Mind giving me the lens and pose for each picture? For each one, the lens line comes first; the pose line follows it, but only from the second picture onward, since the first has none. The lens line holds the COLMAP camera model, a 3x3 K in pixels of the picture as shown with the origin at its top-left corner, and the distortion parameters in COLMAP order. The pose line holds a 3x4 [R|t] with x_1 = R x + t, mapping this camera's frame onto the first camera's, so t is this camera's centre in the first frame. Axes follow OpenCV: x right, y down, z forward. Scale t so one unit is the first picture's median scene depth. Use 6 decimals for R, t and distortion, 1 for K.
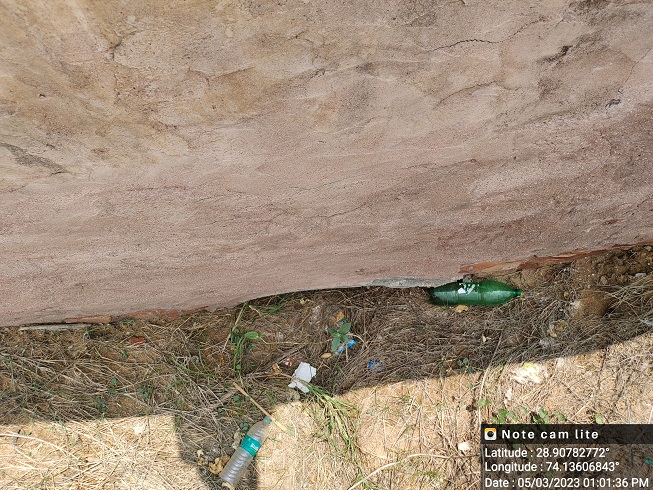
lens RADIAL K [[498.6, 0, 313.8], [0, 498.6, 245.6], [0, 0, 1]] dist [0.072199, -0.004540]
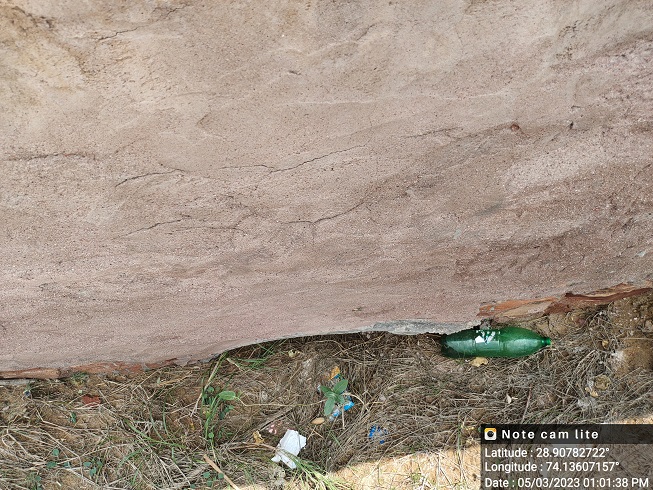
lens RADIAL K [[452.0, 0, 326.5], [0, 452.0, 245.0], [0, 0, 1]] dist [0.021070, -0.002011]
pose [[0.999851, 0.008915, 0.014751, 0.028135], [-0.006482, 0.987507, -0.157441, 0.057966], [-0.015970, 0.157322, 0.987418, 0.244263]]
